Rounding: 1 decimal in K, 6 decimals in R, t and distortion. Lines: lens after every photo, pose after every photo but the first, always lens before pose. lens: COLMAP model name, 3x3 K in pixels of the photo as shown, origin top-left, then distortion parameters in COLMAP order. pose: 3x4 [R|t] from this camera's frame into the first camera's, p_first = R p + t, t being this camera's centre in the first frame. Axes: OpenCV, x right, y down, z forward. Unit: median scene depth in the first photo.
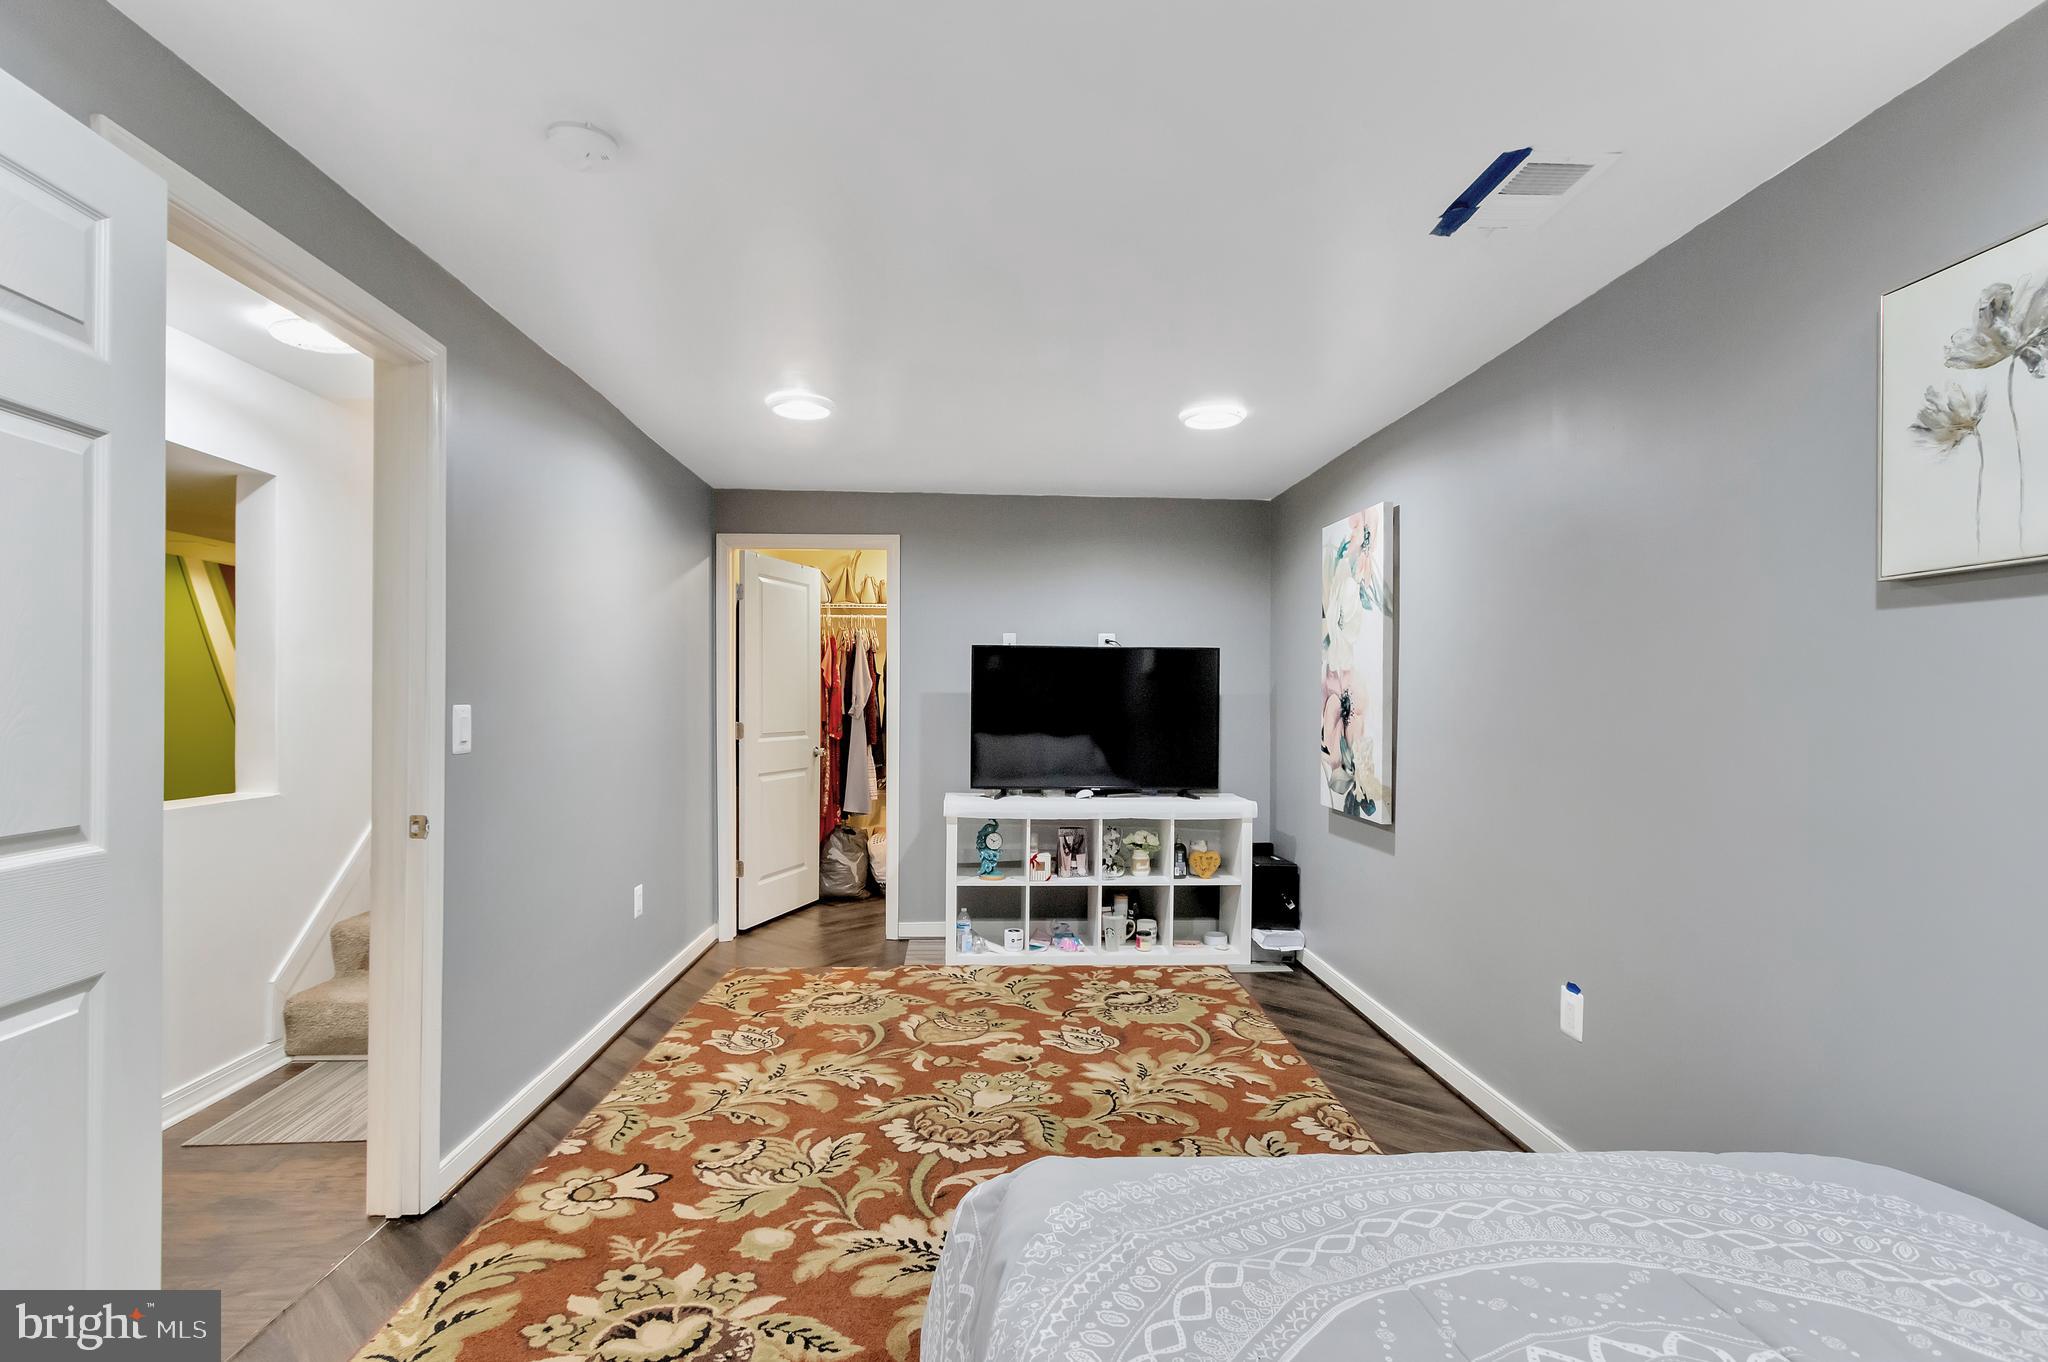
lens RADIAL K [[950.7, 0, 1024.0], [0, 950.7, 681.0], [0, 0, 1]] dist [-0.003676, -0.000977]
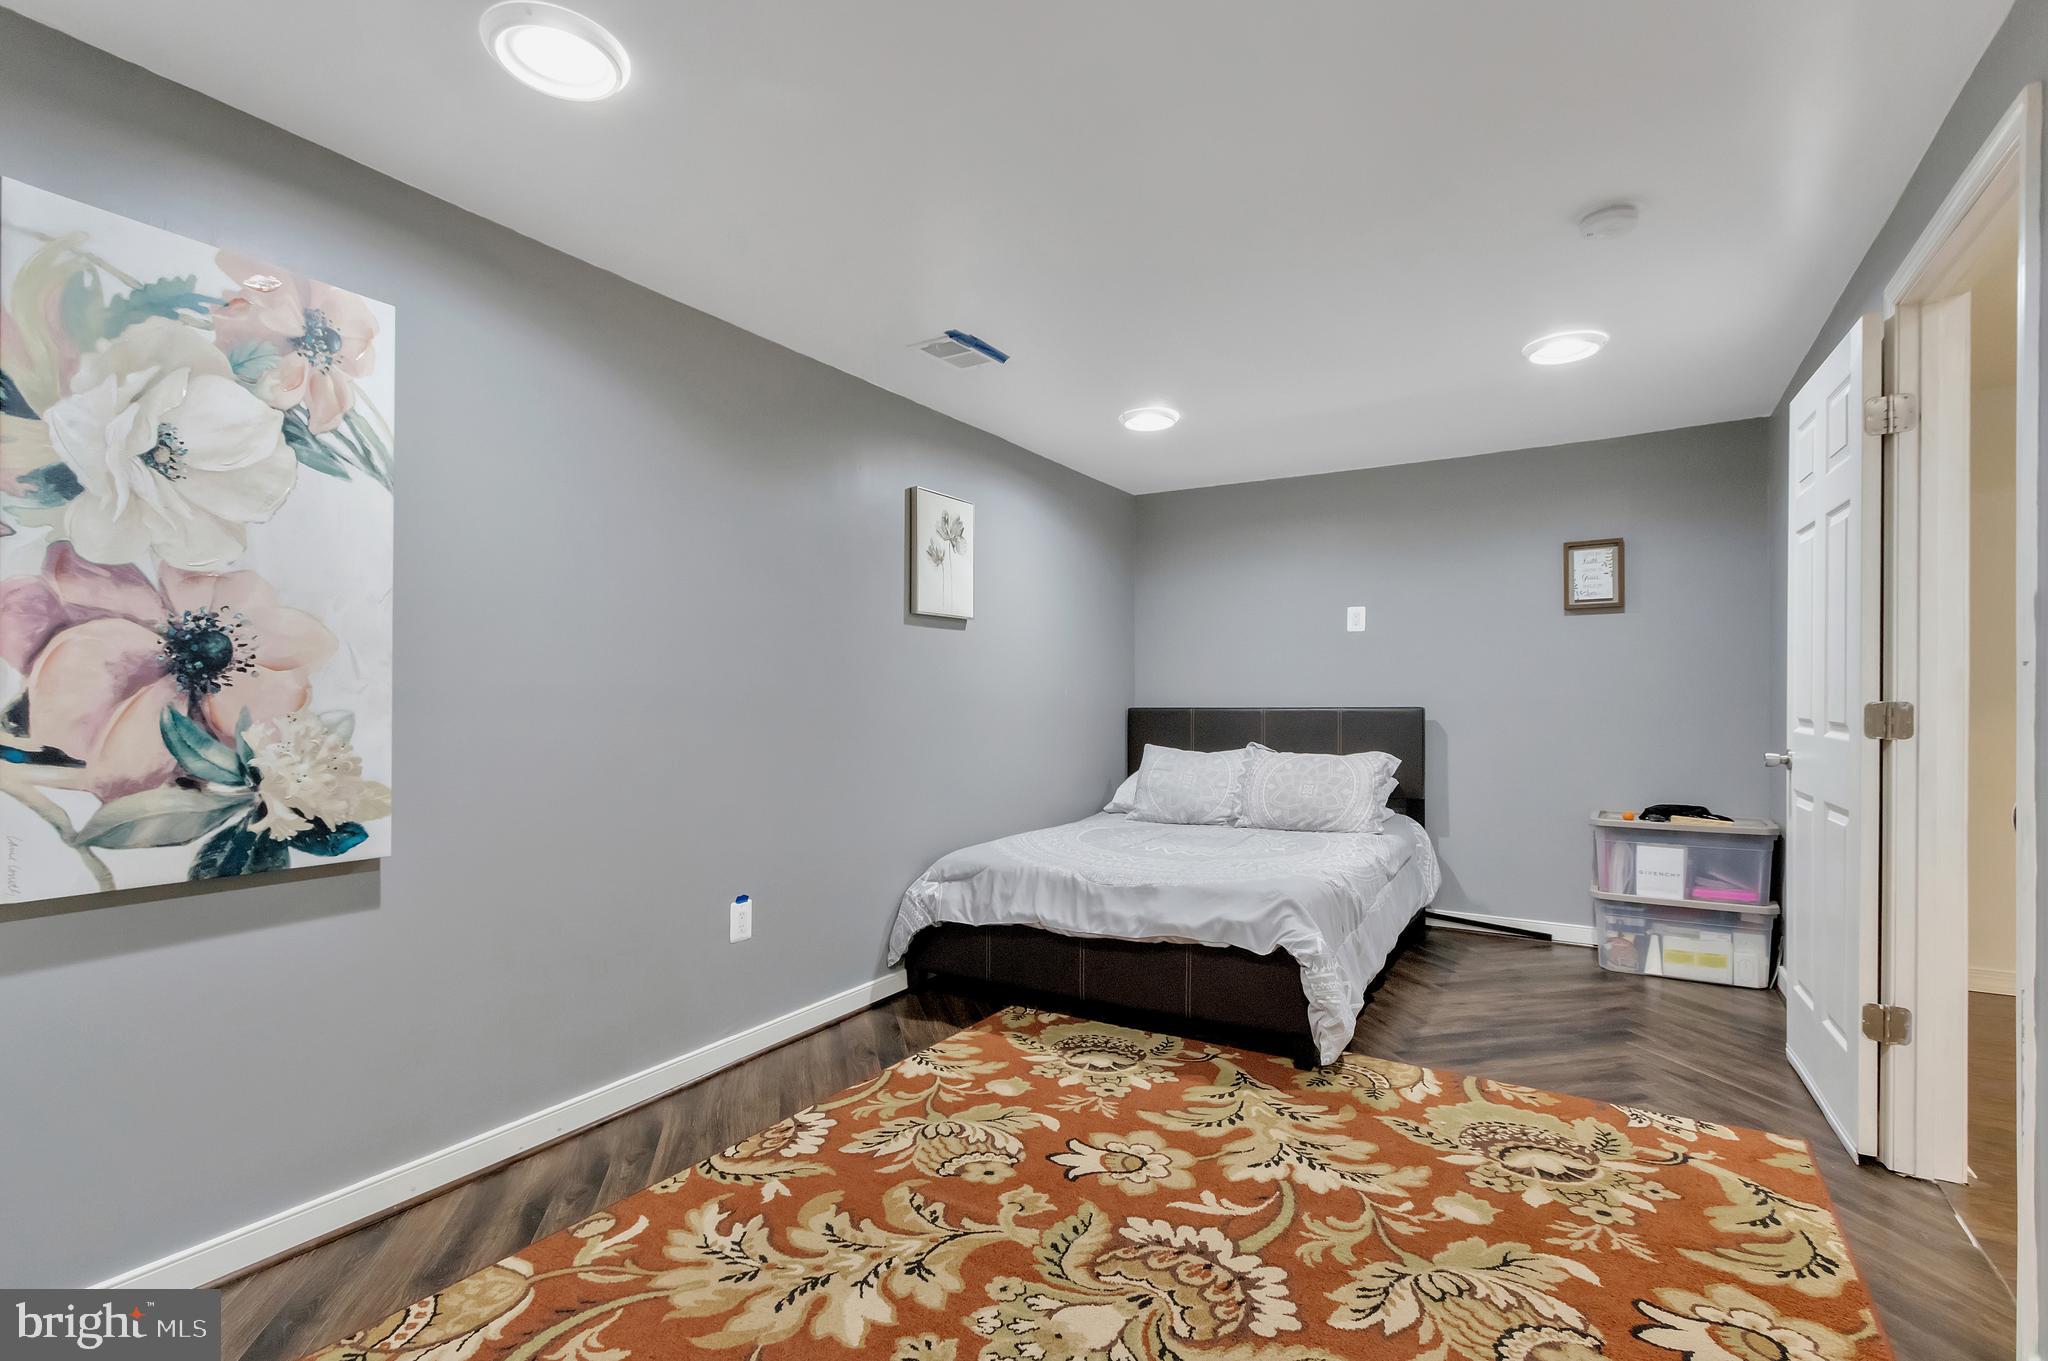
lens RADIAL K [[950.7, 0, 1024.0], [0, 950.7, 680.5], [0, 0, 1]] dist [-0.003676, -0.000977]
pose [[-0.824987, 0.004687, 0.565132, -0.386653], [-0.012138, 0.999588, -0.026009, 0.075185], [-0.565021, -0.028317, -0.824590, 1.771928]]
